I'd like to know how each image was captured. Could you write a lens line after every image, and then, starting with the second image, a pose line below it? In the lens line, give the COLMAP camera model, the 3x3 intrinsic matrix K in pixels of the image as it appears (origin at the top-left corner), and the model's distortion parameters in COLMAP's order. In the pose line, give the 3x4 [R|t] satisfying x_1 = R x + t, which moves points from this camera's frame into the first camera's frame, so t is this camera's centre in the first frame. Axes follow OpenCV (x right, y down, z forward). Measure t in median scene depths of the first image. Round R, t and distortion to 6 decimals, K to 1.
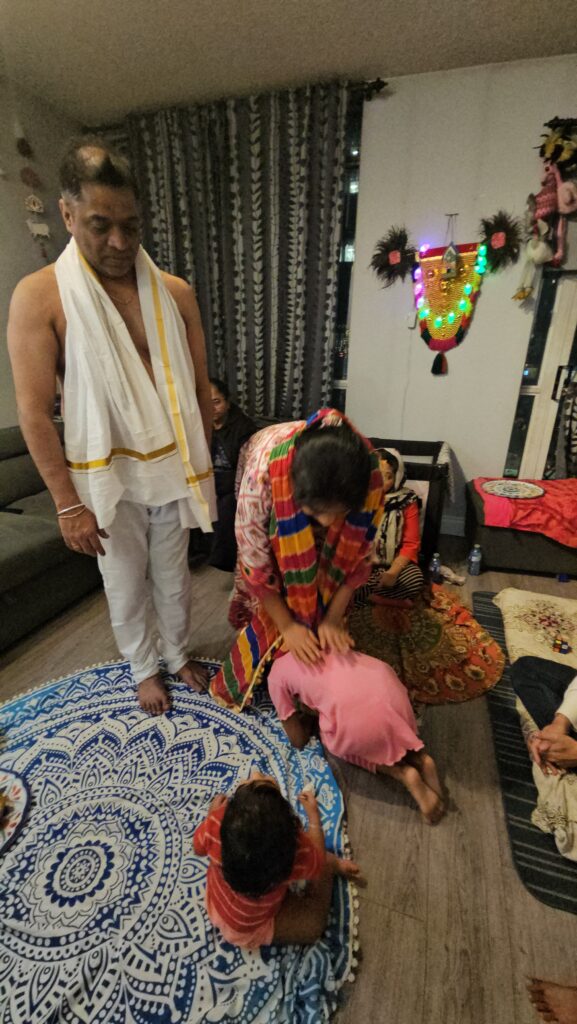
lens RADIAL K [[423.7, 0, 297.6], [0, 423.7, 511.6], [0, 0, 1]] dist [-0.004571, -0.002066]
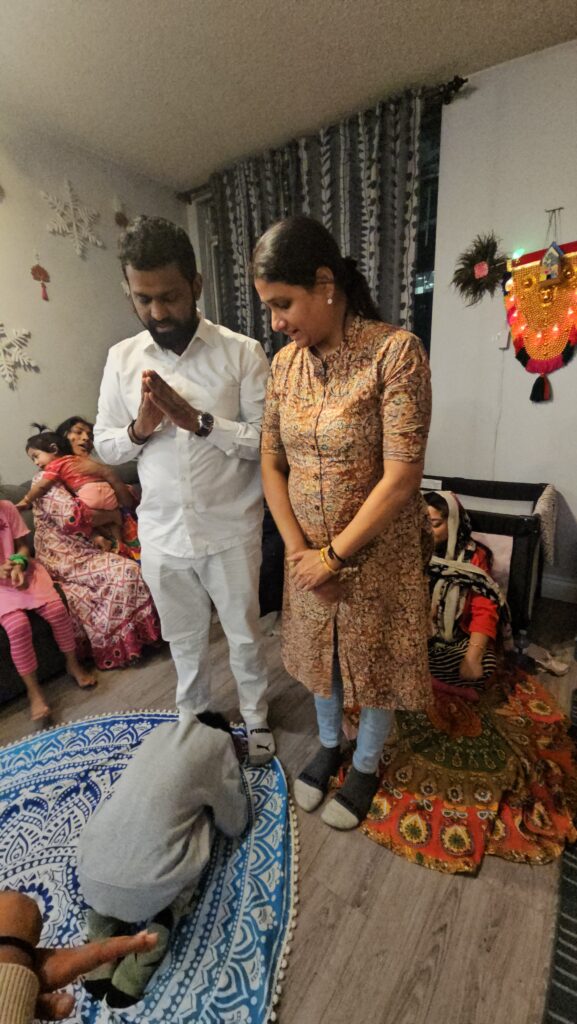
lens RADIAL K [[423.7, 0, 285.5], [0, 423.7, 510.5], [0, 0, 1]] dist [-0.004571, -0.002066]
pose [[0.954486, 0.031724, -0.296562, 0.132631], [-0.051792, 0.996850, -0.060058, -0.048562], [0.293723, 0.072684, 0.953123, 0.114419]]
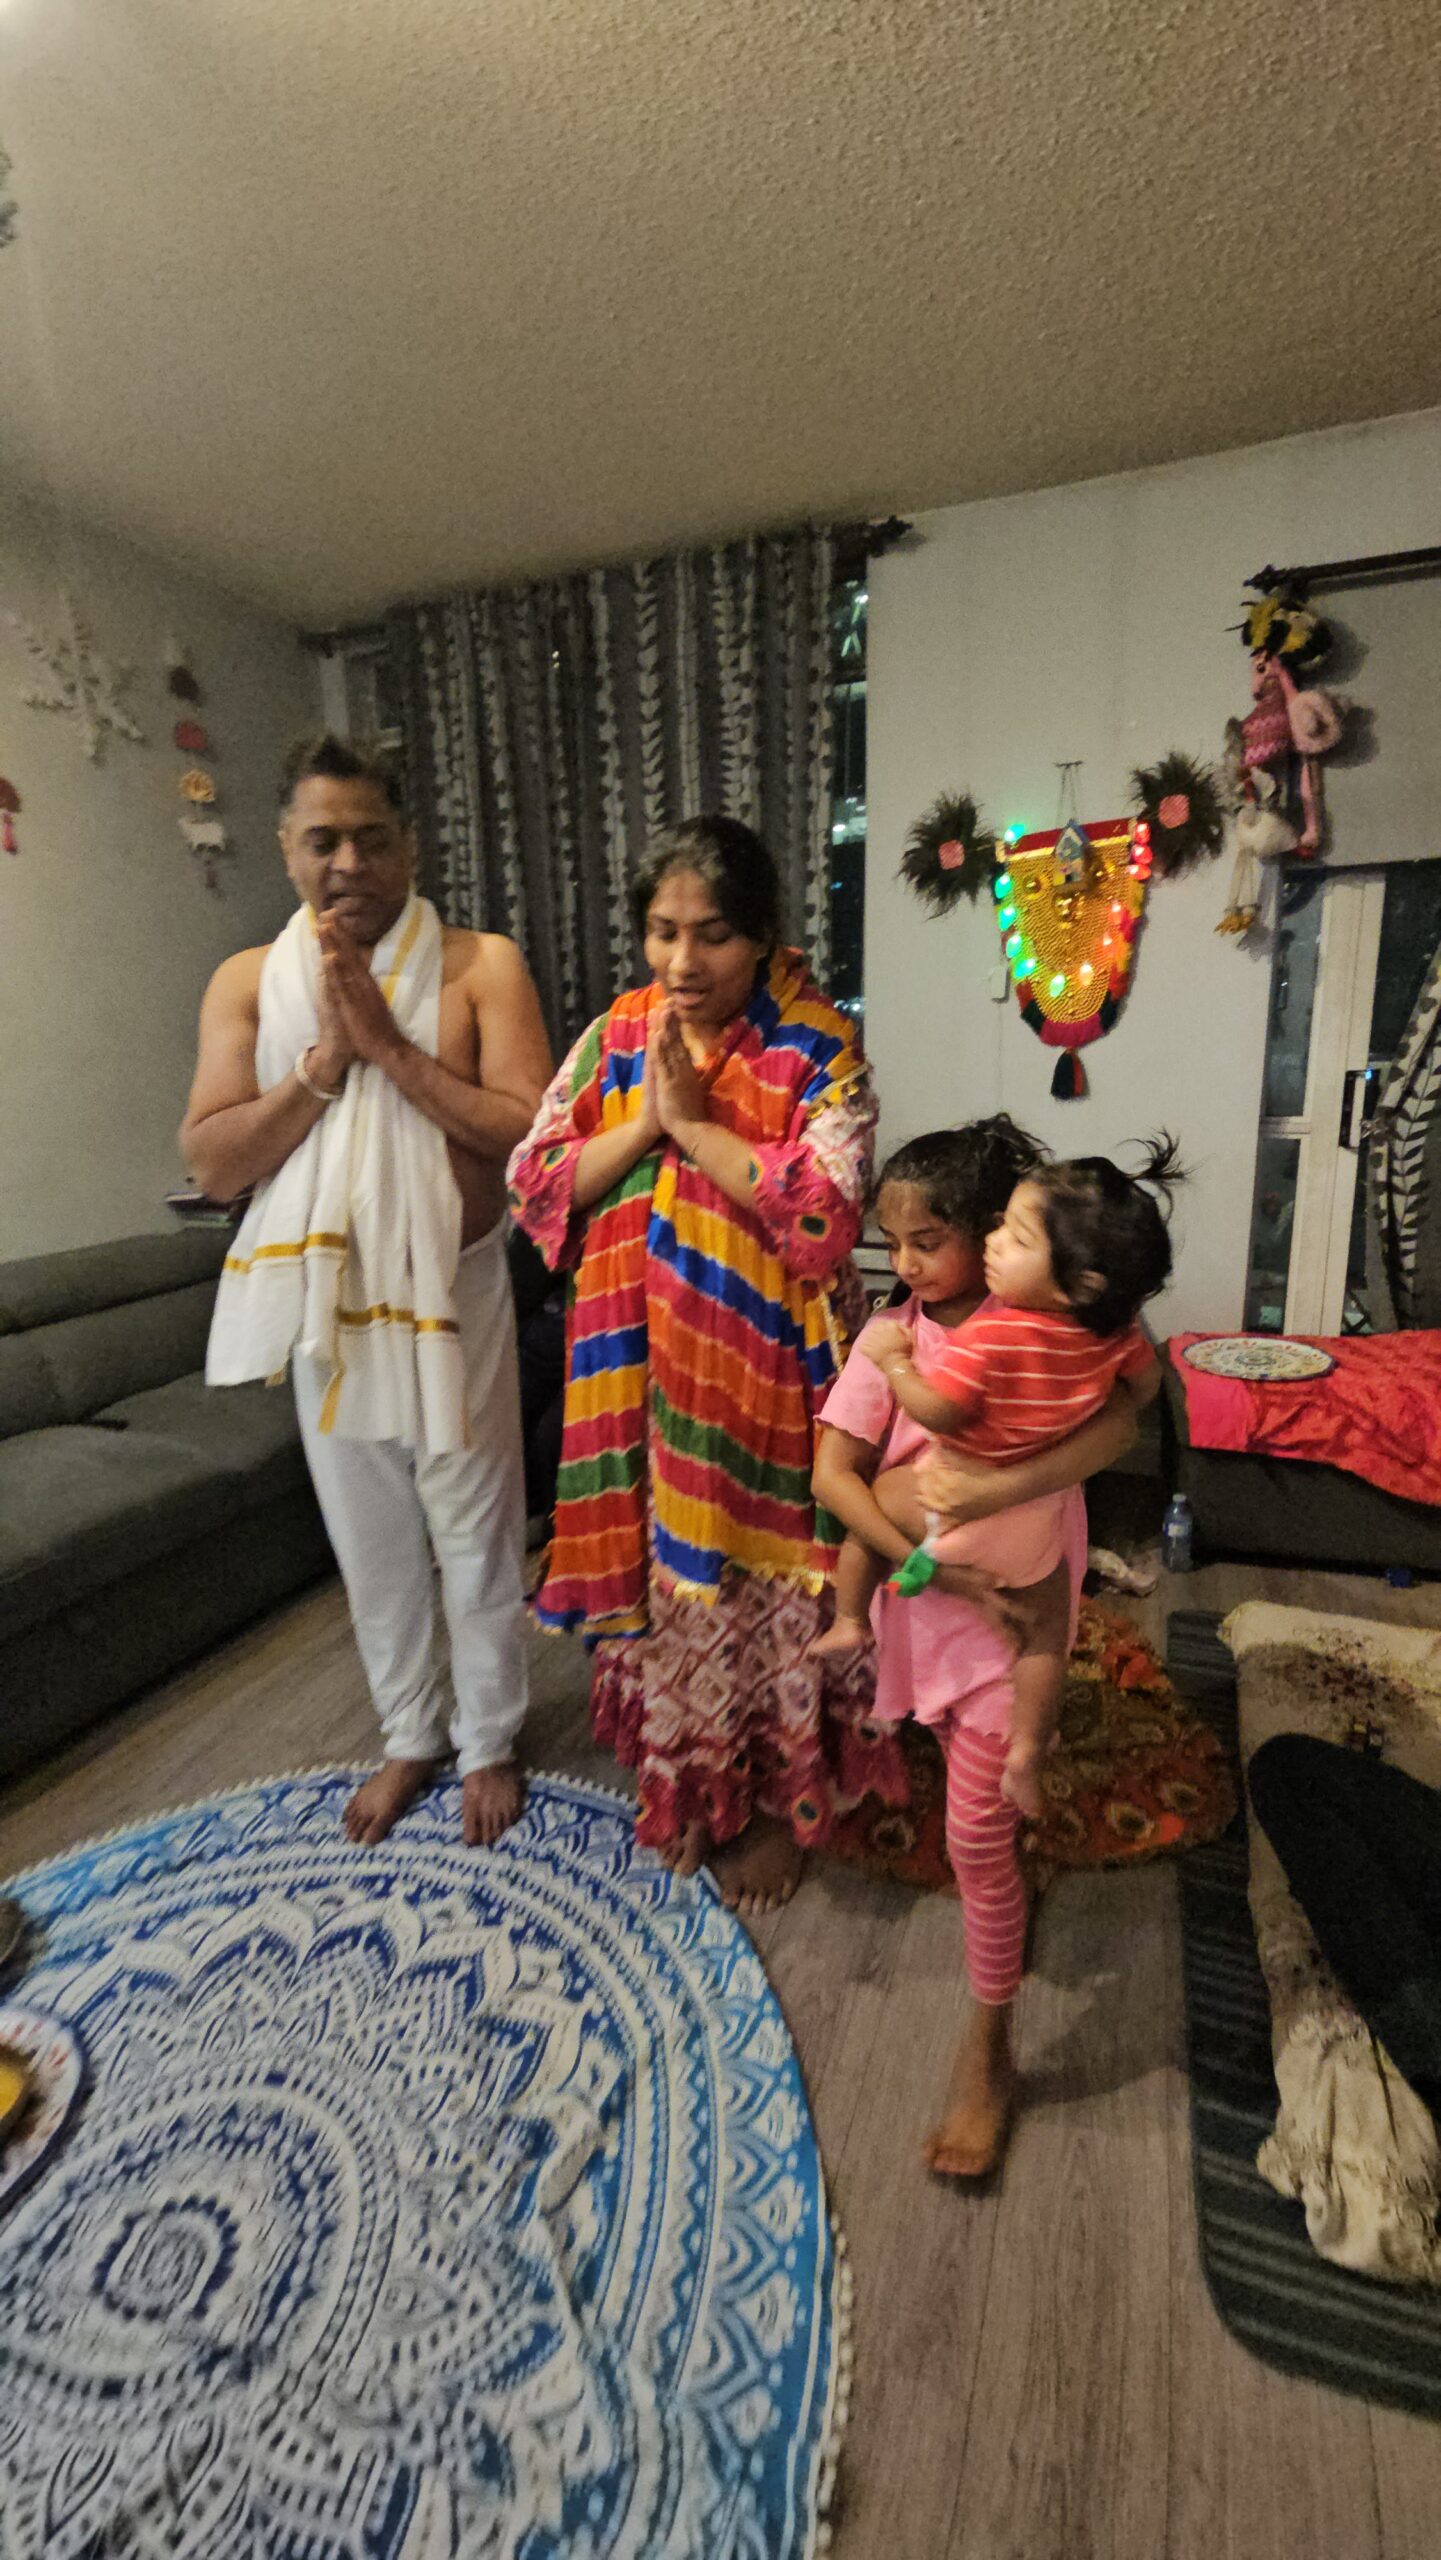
lens RADIAL K [[1044.8, 0, 728.8], [0, 1044.8, 1273.6], [0, 0, 1]] dist [-0.010630, -0.000689]
pose [[0.997683, -0.020820, -0.064776, 0.058855], [0.011149, 0.989188, -0.146227, 0.008871], [0.067120, 0.145166, 0.987128, -0.067534]]
